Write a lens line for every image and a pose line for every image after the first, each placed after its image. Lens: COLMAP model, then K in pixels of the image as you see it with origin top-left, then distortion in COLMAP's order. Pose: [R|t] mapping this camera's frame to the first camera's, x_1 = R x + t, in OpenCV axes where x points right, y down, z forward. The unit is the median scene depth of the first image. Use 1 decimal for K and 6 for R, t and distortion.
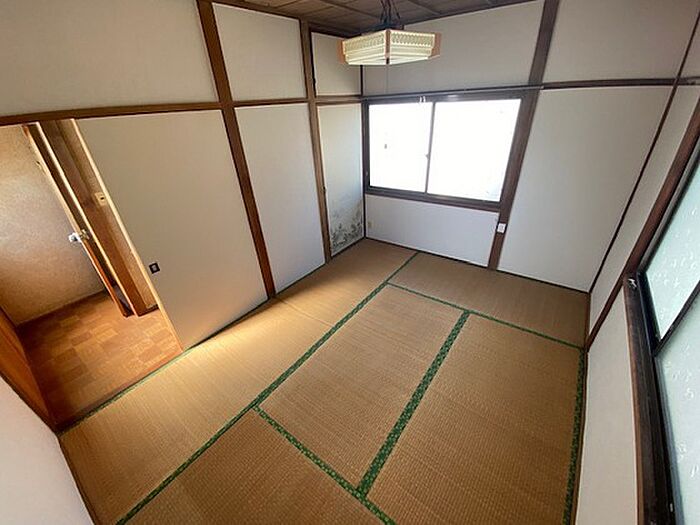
lens RADIAL K [[285.9, 0, 347.7], [0, 285.9, 265.5], [0, 0, 1]] dist [0.023333, -0.017475]
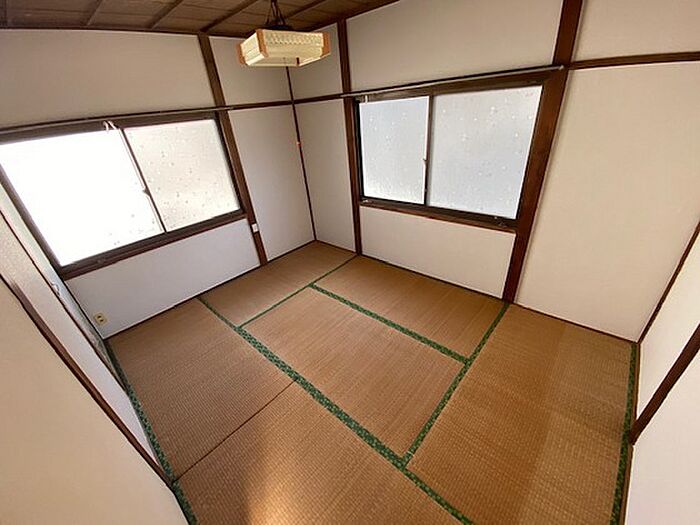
lens RADIAL K [[285.9, 0, 347.7], [0, 285.9, 265.5], [0, 0, 1]] dist [0.023333, -0.017475]
pose [[0.088154, -0.449924, 0.888706, -0.559328], [0.558350, 0.761161, 0.329967, -0.199281], [-0.824908, 0.467121, 0.318315, 0.422880]]
